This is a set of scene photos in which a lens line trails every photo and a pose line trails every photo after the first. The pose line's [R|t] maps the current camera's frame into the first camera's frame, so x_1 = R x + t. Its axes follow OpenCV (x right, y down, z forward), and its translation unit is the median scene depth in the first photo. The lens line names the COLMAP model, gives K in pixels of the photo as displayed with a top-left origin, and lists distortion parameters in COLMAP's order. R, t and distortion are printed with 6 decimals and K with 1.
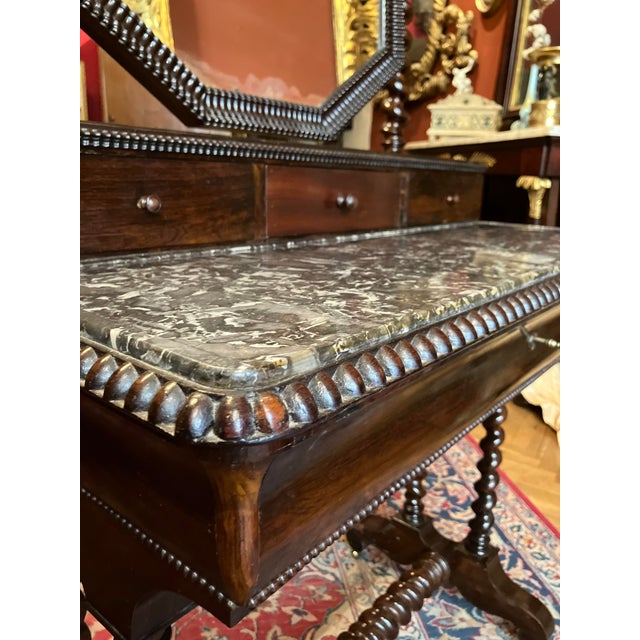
lens RADIAL K [[531.6, 0, 326.2], [0, 531.6, 324.0], [0, 0, 1]] dist [0.014682, -0.000718]
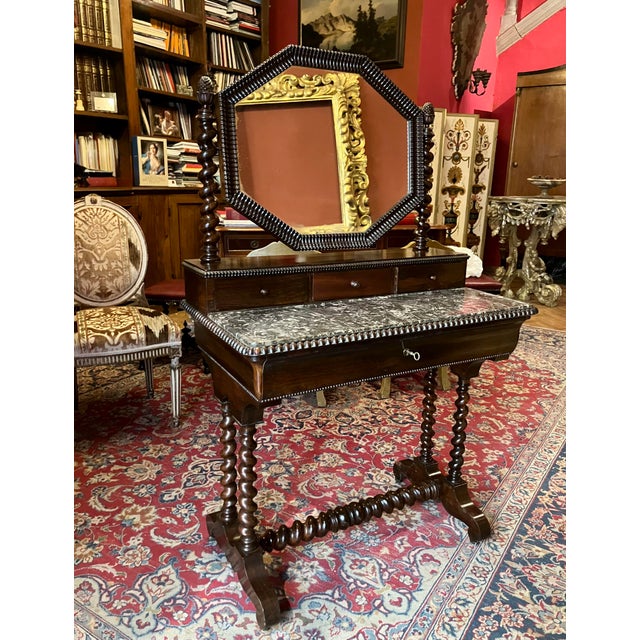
lens RADIAL K [[531.6, 0, 326.2], [0, 531.6, 324.0], [0, 0, 1]] dist [0.014682, -0.000718]
pose [[0.931057, 0.082101, -0.355516, 1.407364], [-0.088039, 0.996117, -0.000529, -0.095895], [0.354092, 0.031792, 0.934670, -2.195622]]
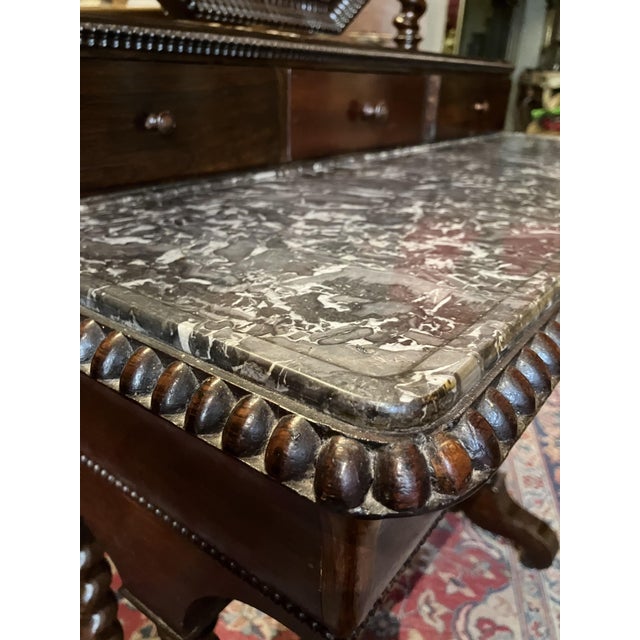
lens RADIAL K [[537.5, 0, 312.0], [0, 537.5, 327.1], [0, 0, 1]] dist [0.013474, -0.058140]
pose [[0.999484, -0.020387, 0.024841, -0.172068], [0.015937, 0.985704, 0.167730, -0.074189], [-0.027905, -0.167247, 0.985520, 0.199826]]
